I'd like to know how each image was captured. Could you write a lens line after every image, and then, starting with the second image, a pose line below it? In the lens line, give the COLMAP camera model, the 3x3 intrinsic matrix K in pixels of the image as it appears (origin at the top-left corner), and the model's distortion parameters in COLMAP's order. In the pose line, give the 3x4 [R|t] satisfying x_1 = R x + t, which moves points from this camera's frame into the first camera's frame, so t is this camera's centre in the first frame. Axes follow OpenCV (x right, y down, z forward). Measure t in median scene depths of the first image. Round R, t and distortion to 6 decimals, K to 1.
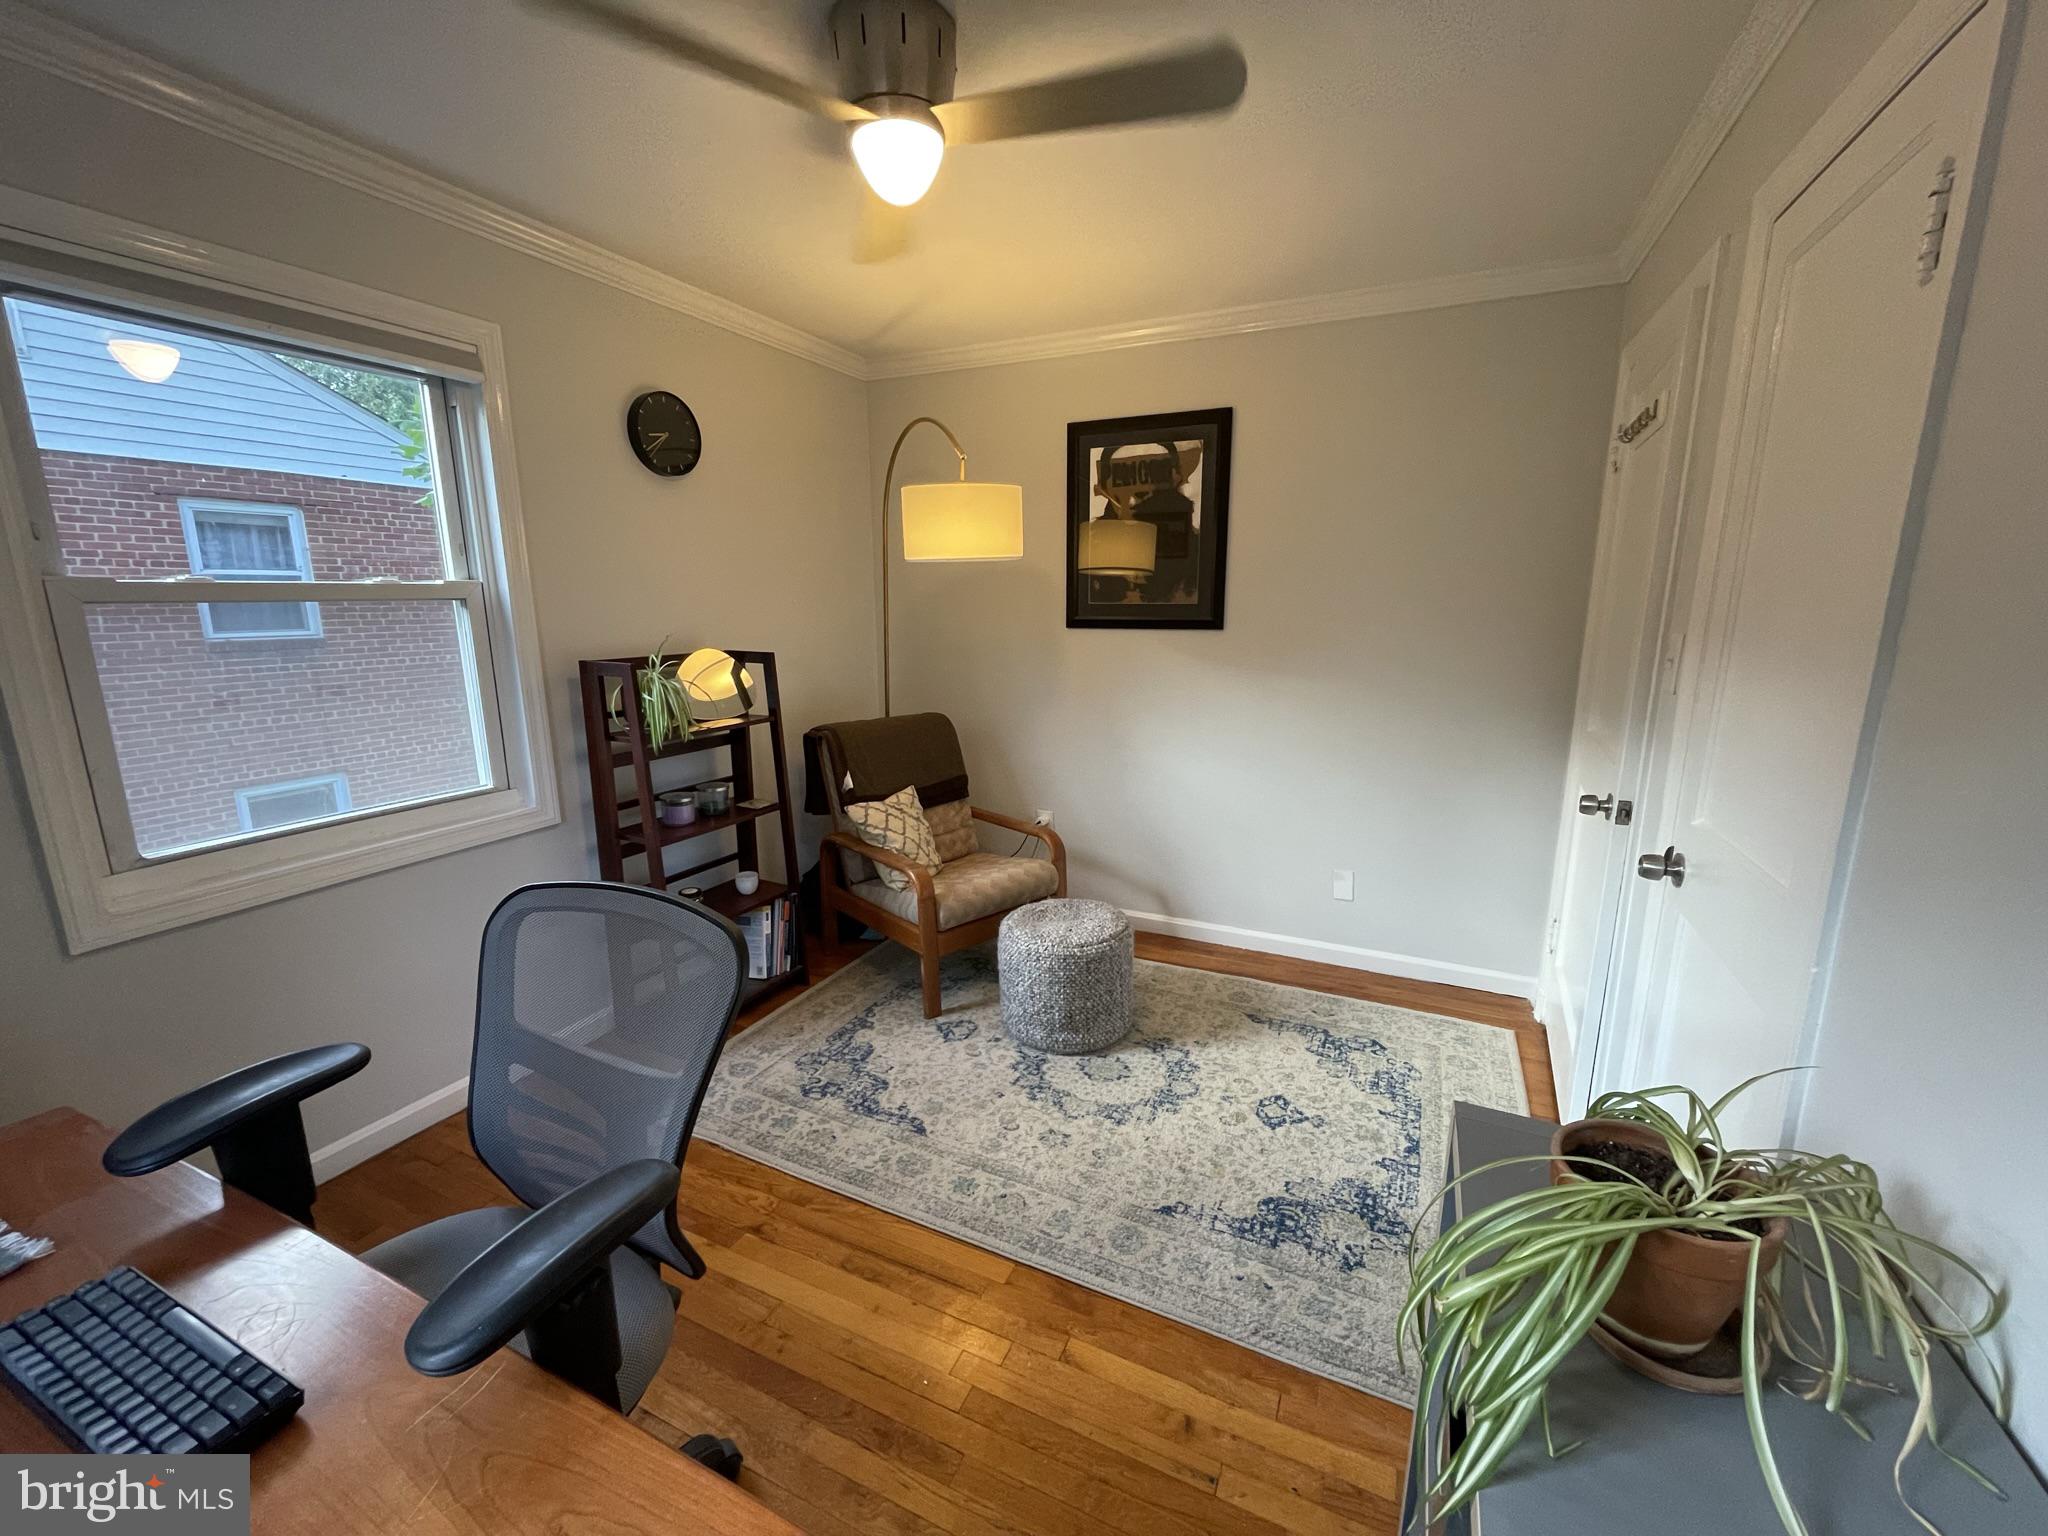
lens RADIAL K [[832.0, 0, 1031.5], [0, 832.0, 760.8], [0, 0, 1]] dist [-0.002088, -0.000791]
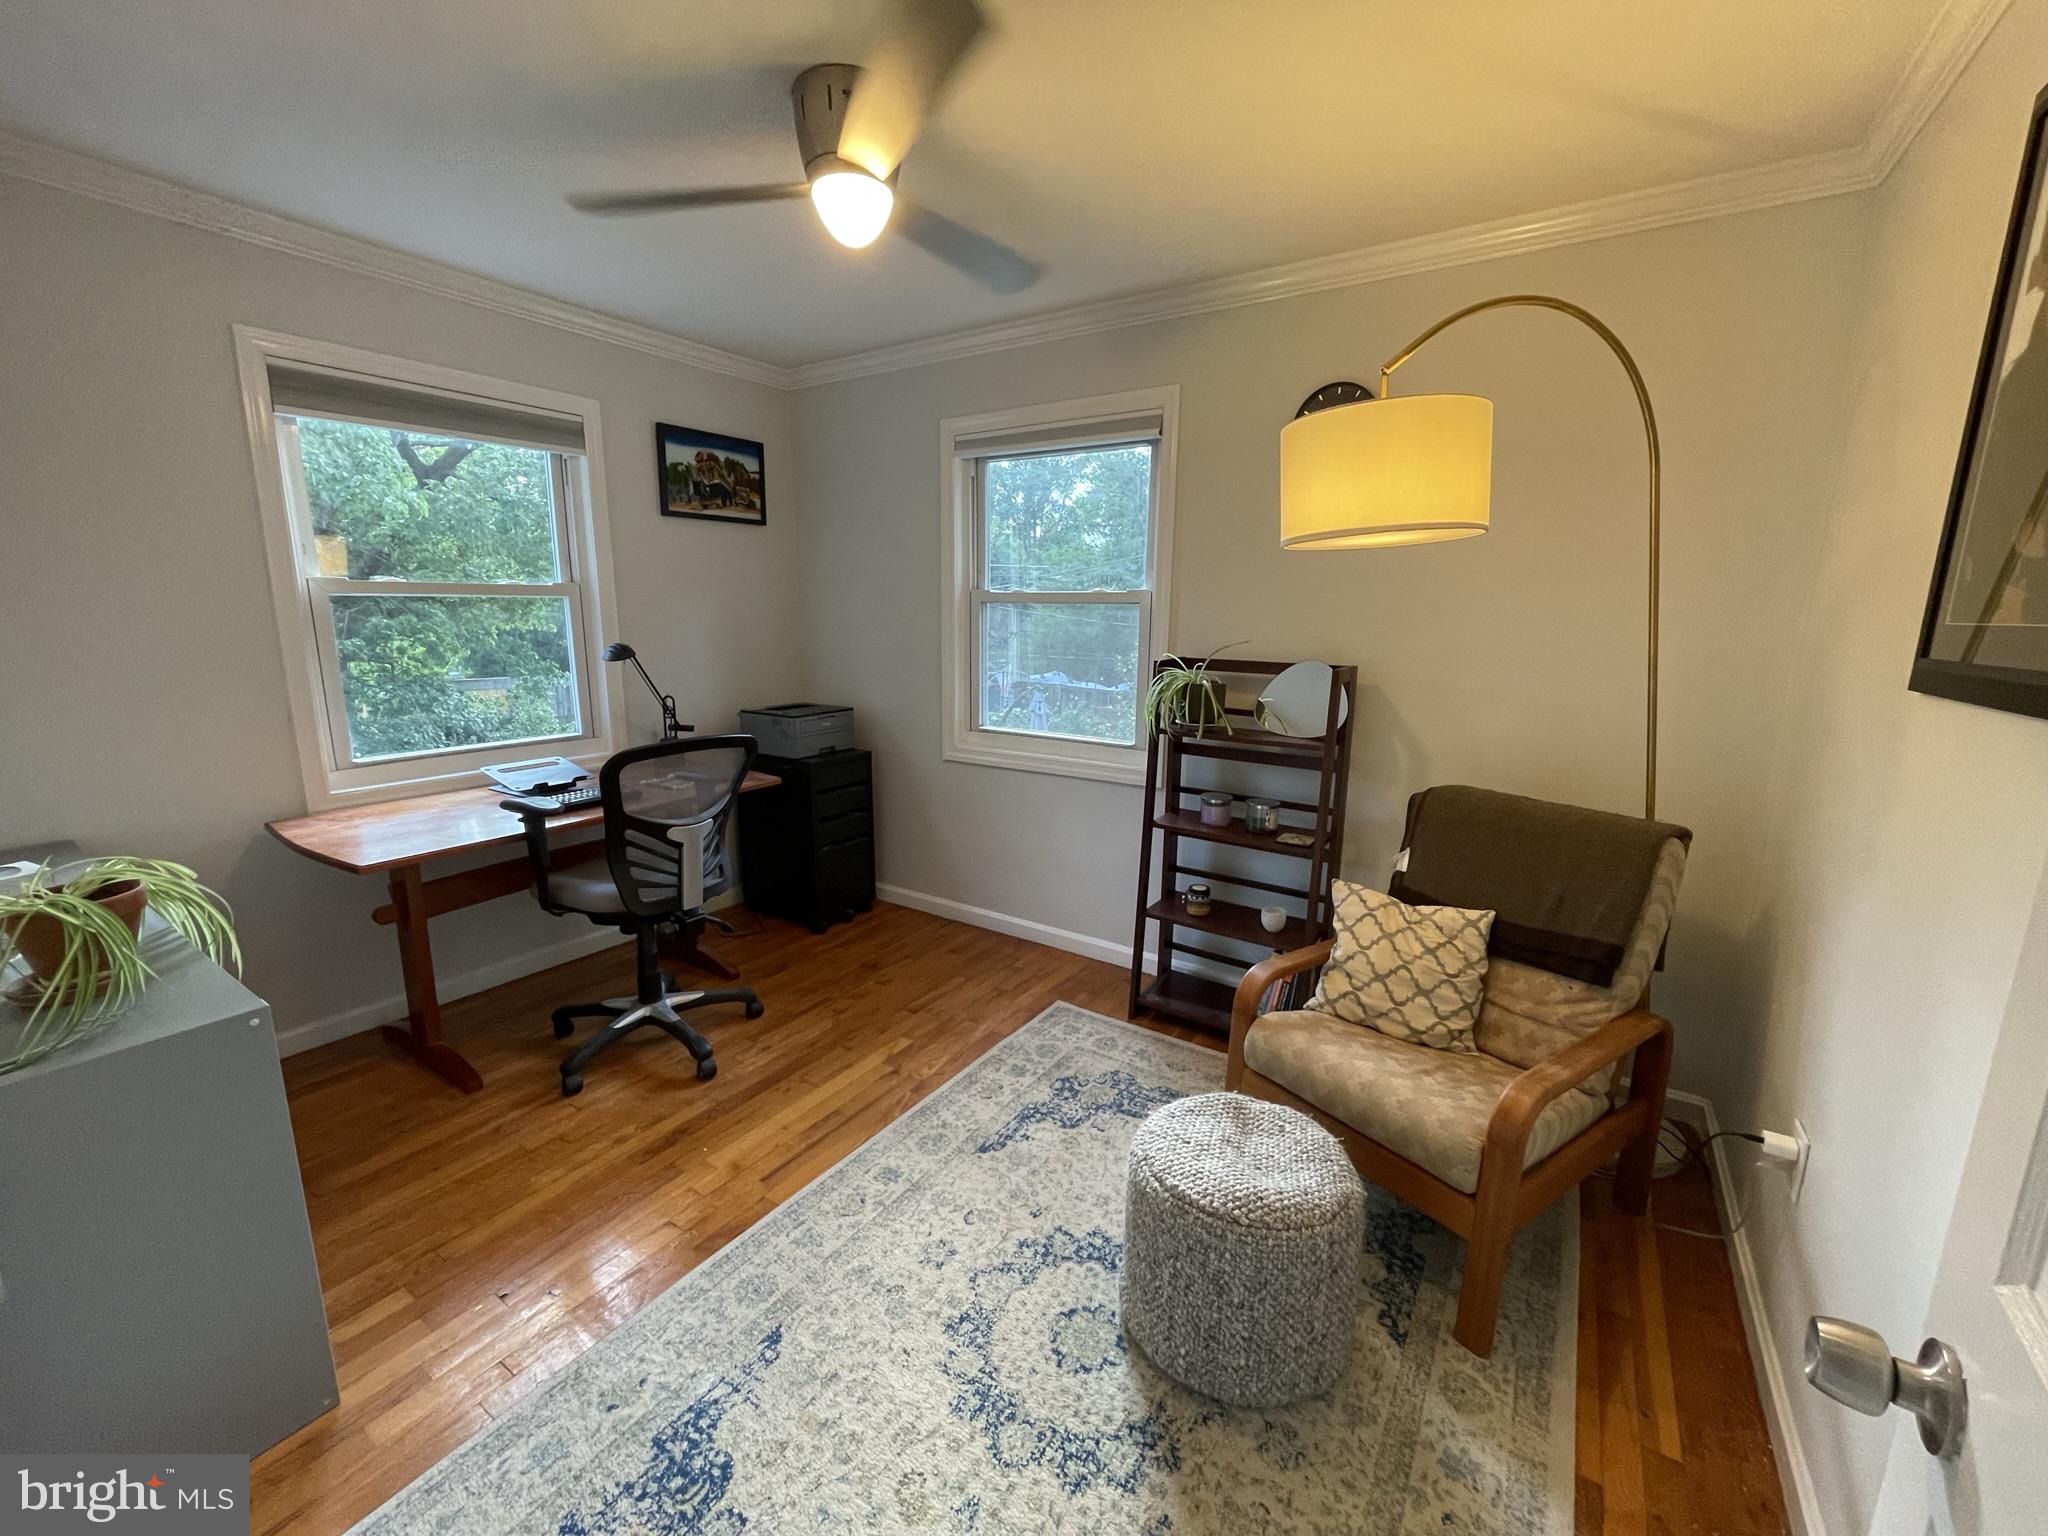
lens RADIAL K [[832.0, 0, 1029.6], [0, 832.0, 776.1], [0, 0, 1]] dist [-0.002088, -0.000791]
pose [[-0.149375, 0.195430, -0.969275, 0.795127], [-0.207409, 0.952272, 0.223965, -0.218837], [0.966783, 0.234491, -0.101711, 1.173269]]
